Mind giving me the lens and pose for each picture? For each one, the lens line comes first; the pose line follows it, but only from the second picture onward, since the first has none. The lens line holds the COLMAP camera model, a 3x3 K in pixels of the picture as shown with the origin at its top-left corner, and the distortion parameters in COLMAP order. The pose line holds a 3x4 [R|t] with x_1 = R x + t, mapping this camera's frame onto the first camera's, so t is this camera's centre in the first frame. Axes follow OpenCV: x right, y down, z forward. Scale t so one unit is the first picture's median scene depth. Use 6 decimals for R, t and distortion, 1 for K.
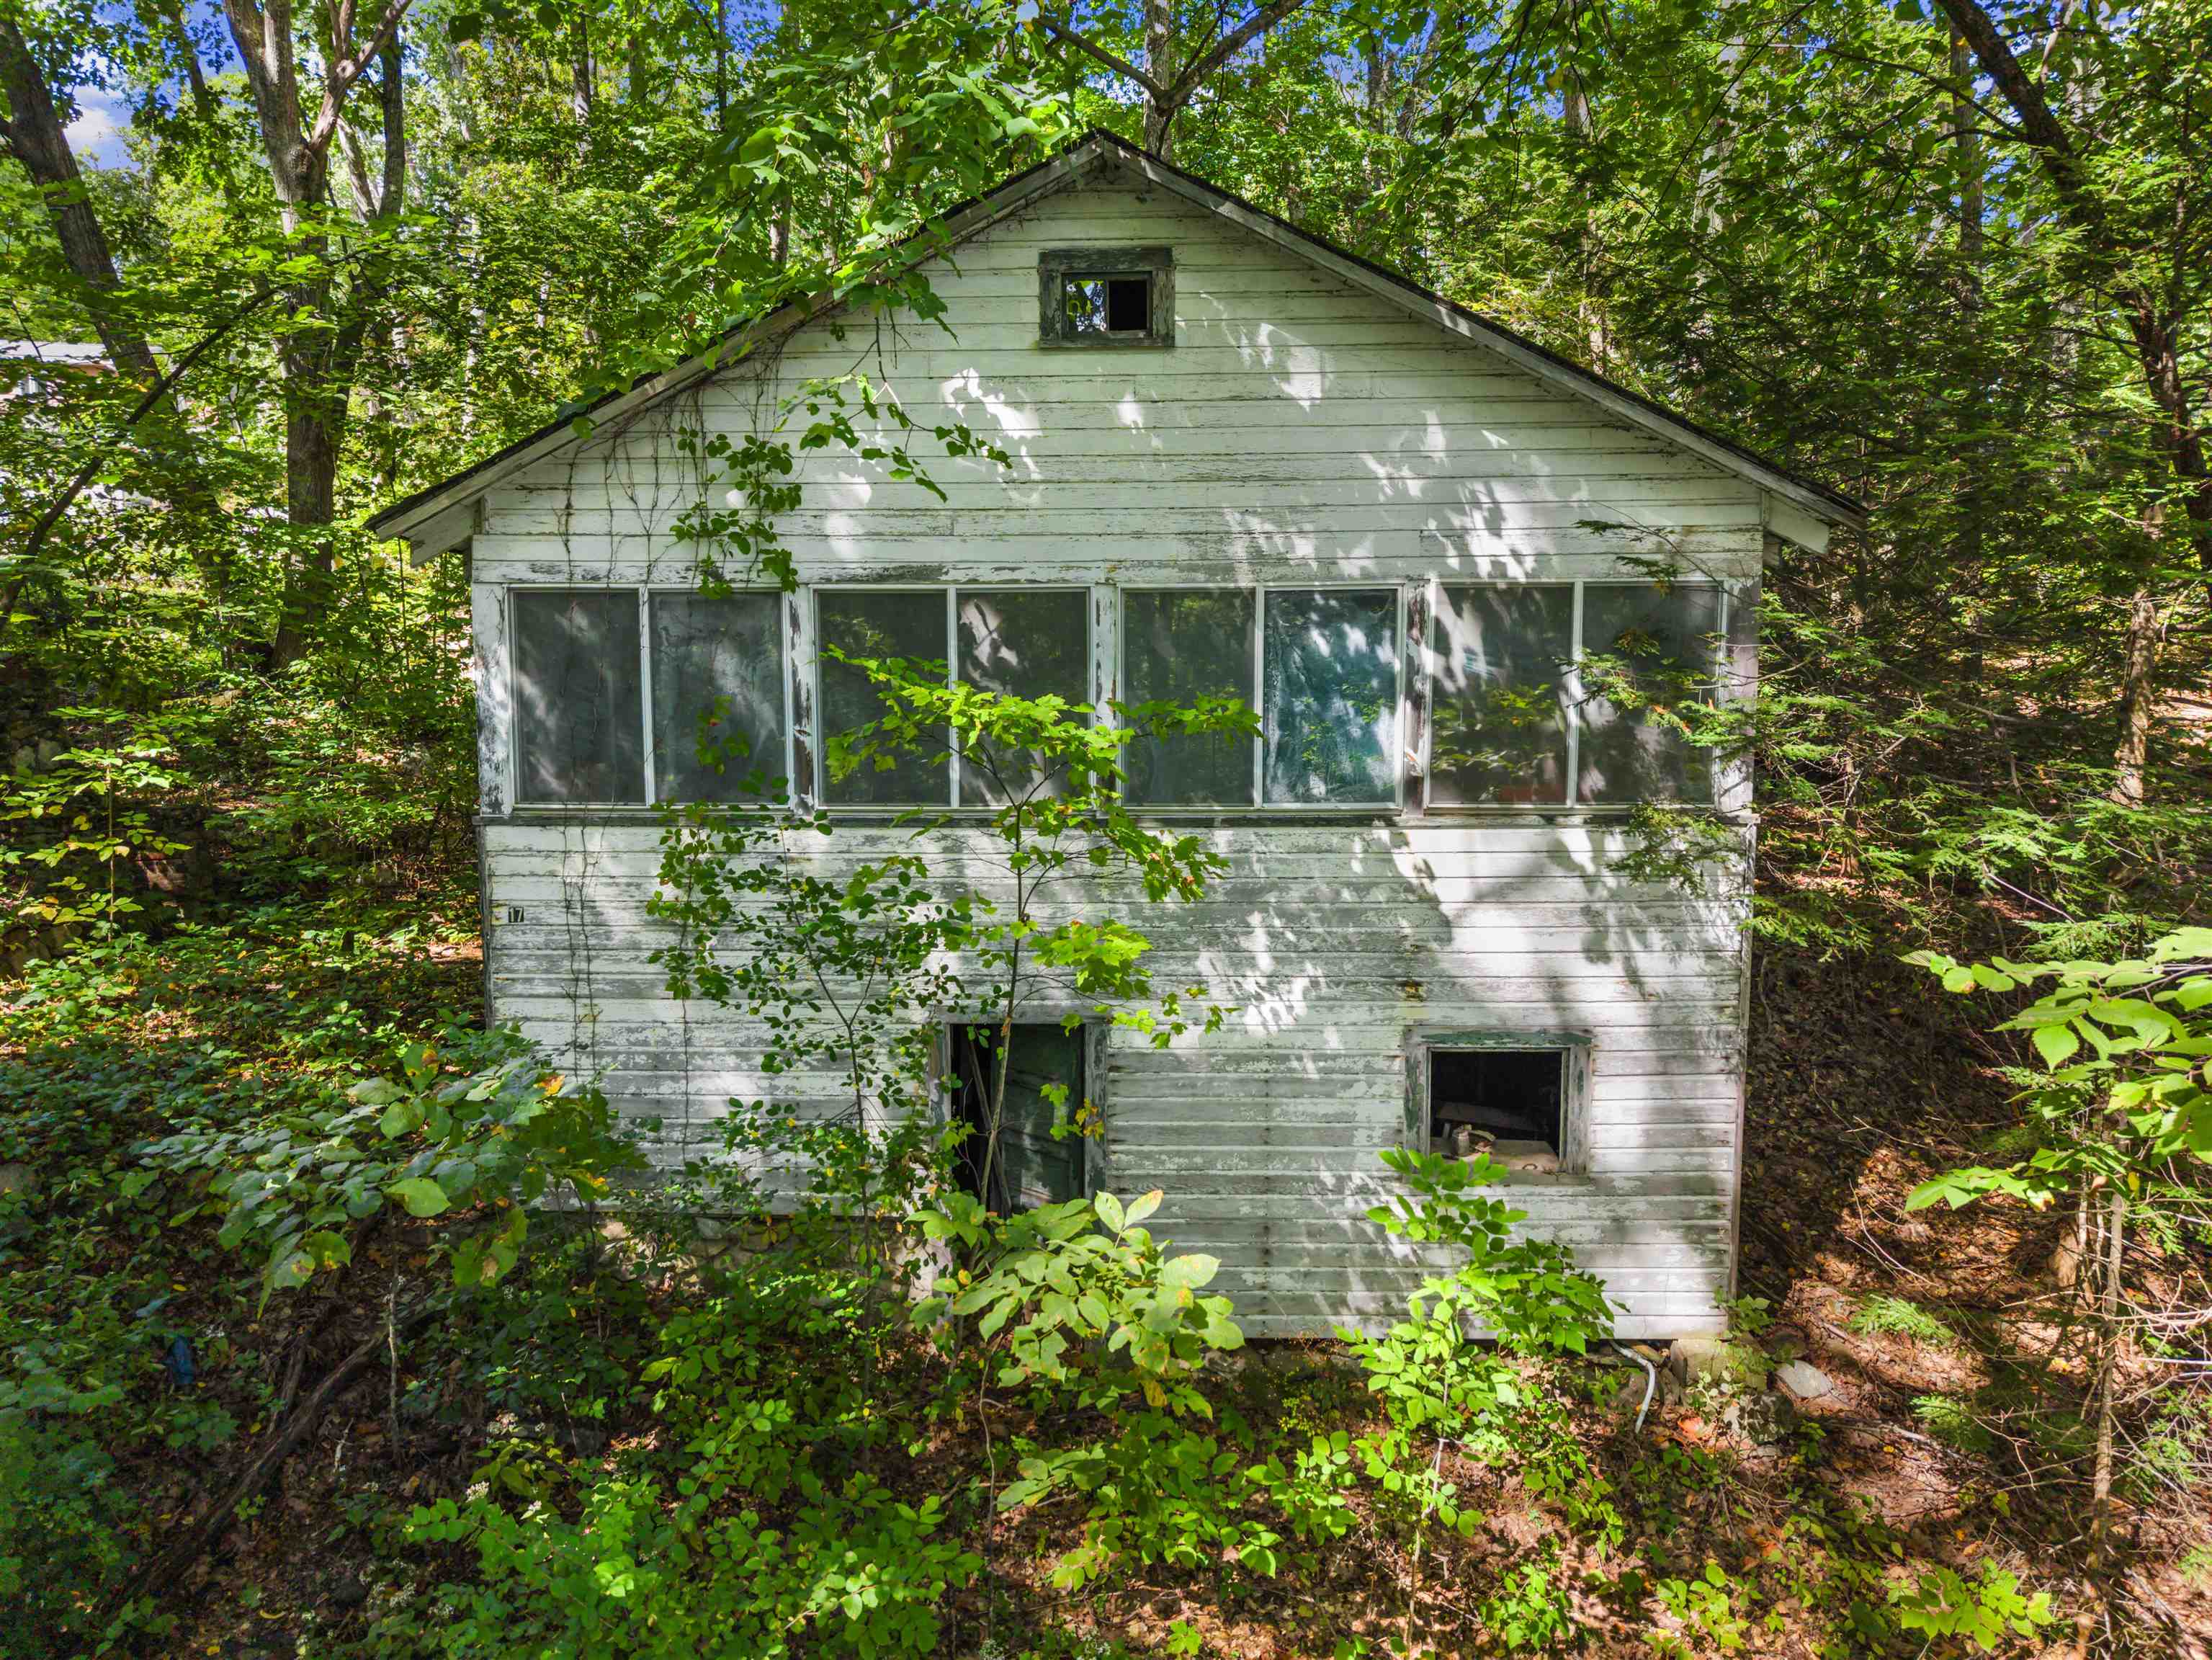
lens RADIAL K [[1483.1, 0, 1102.5], [0, 1483.1, 830.7], [0, 0, 1]] dist [0.020205, -0.023597]
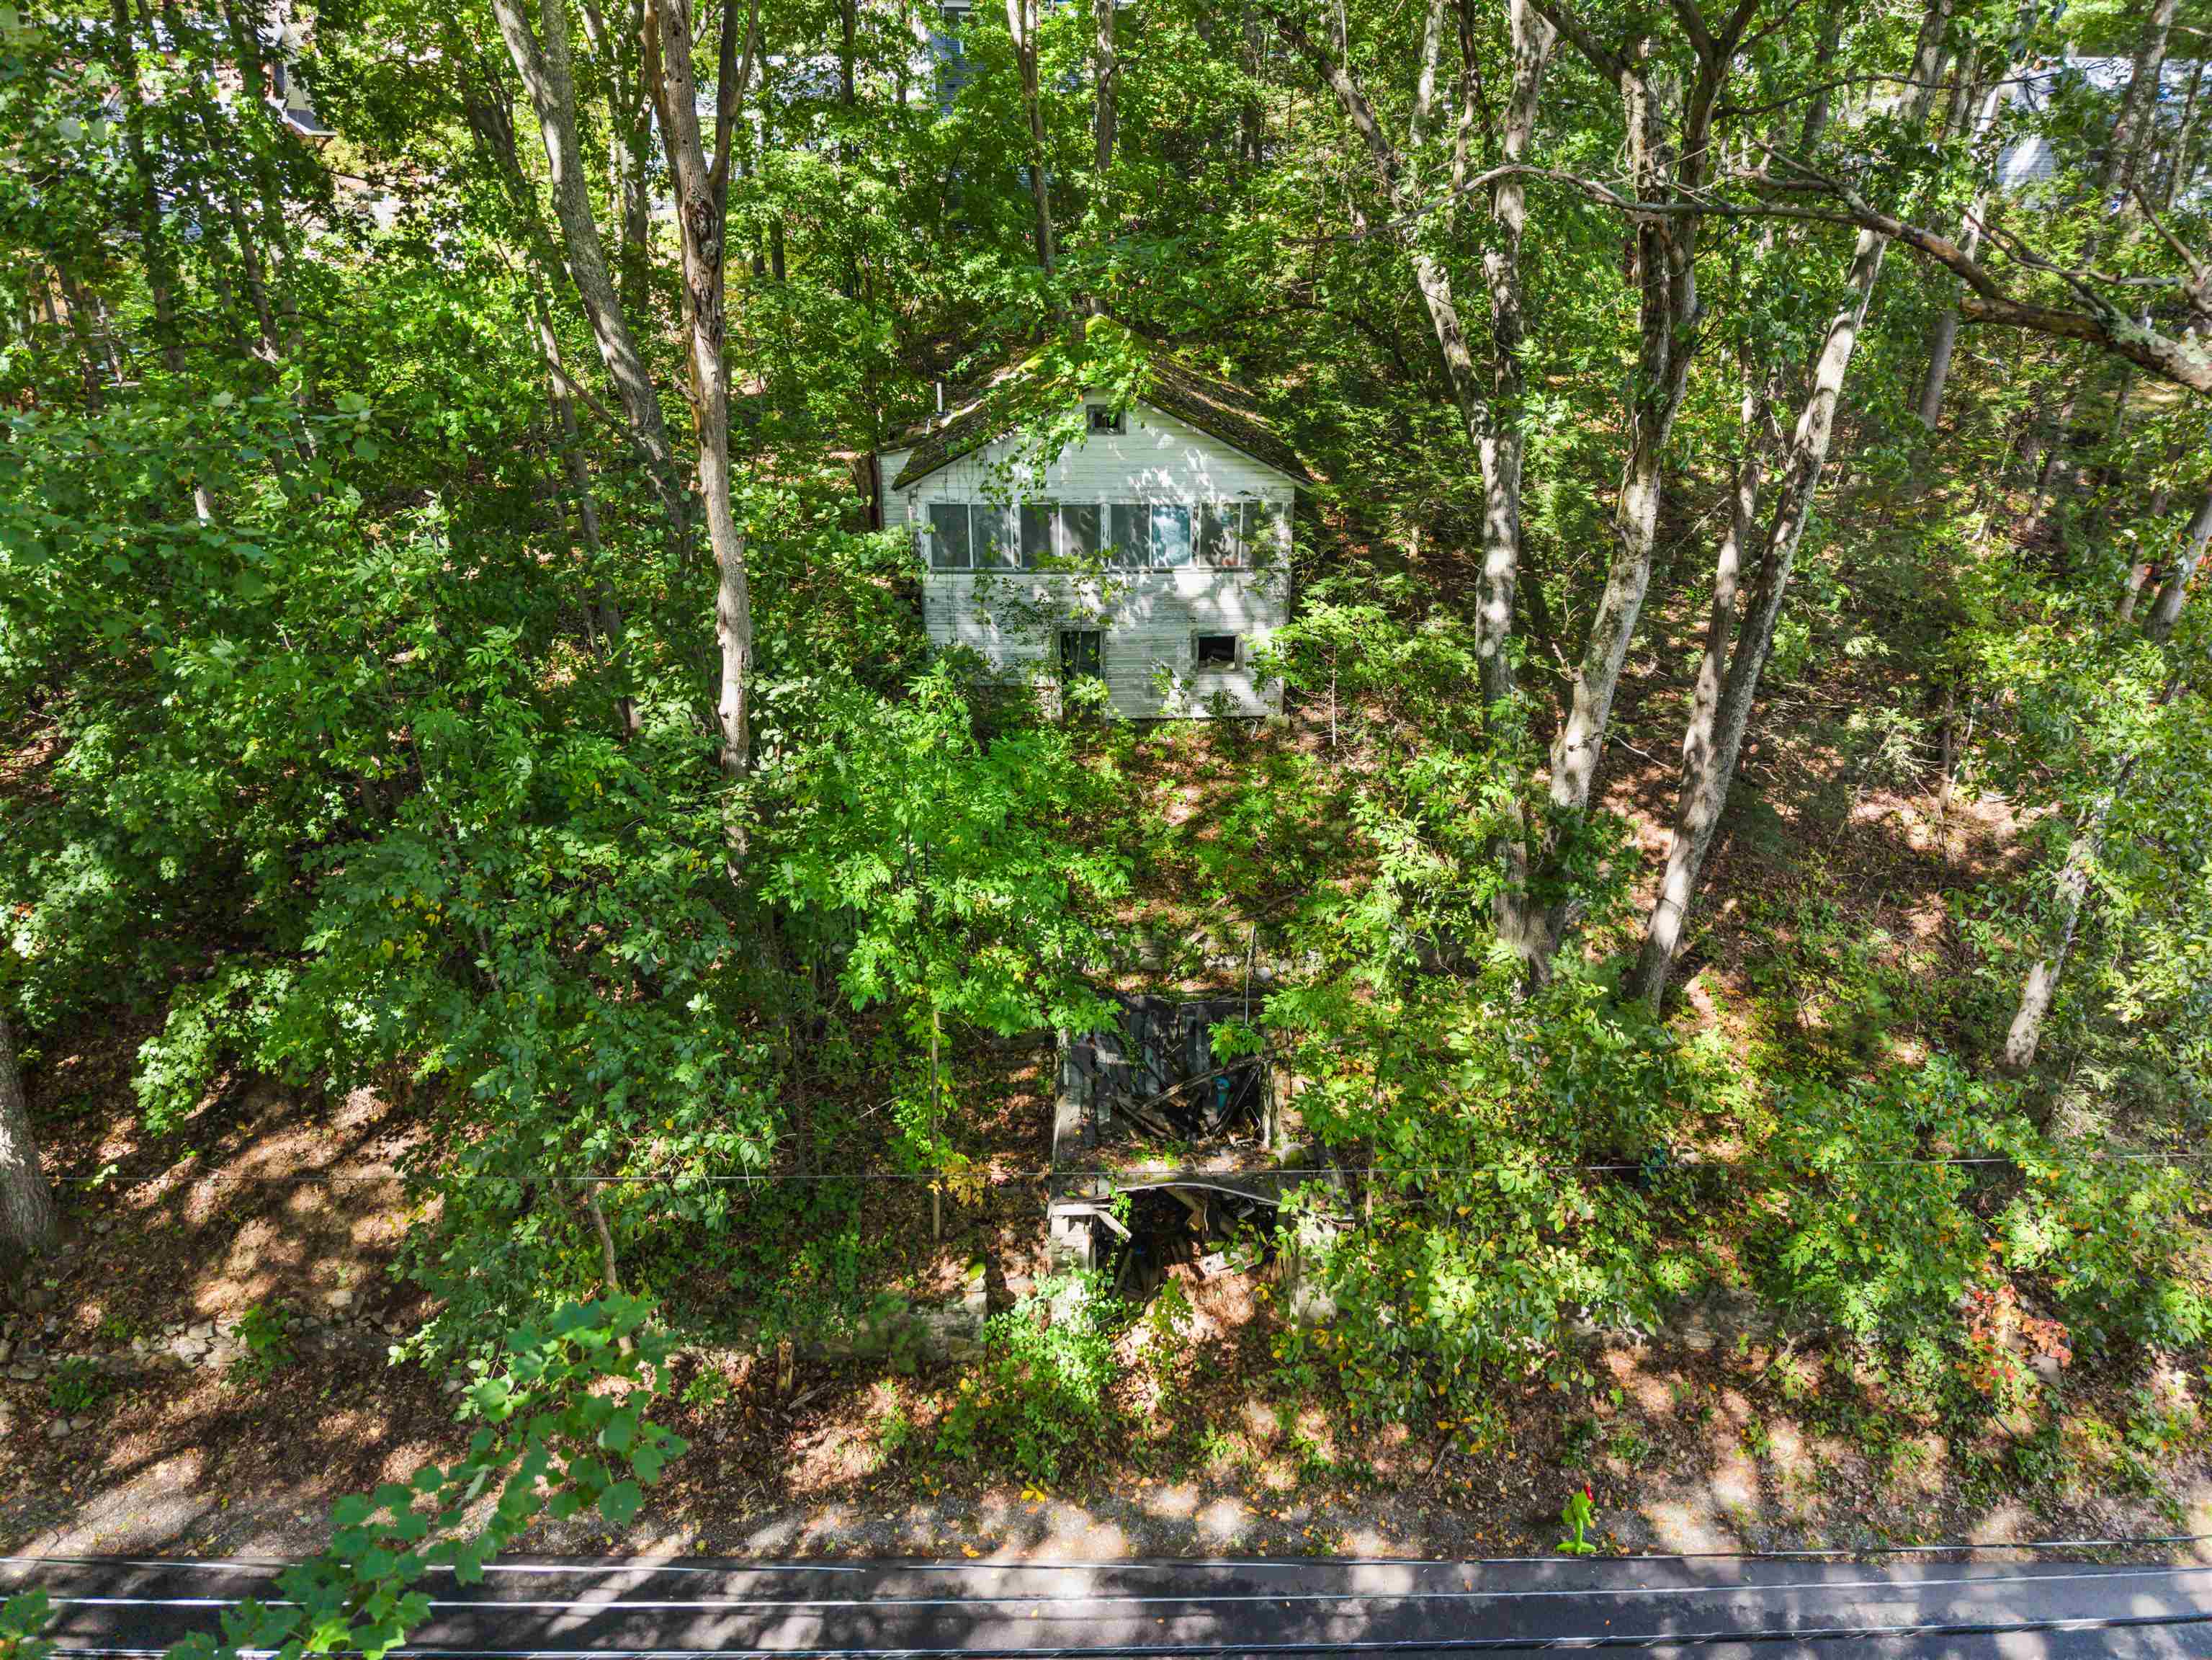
lens RADIAL K [[1483.1, 0, 1106.5], [0, 1483.1, 826.0], [0, 0, 1]] dist [0.020205, -0.023597]
pose [[0.997400, 0.012564, -0.070957, 0.256886], [-0.008148, 0.998032, 0.062178, 0.368640], [0.071598, -0.061438, 0.995540, -2.479190]]
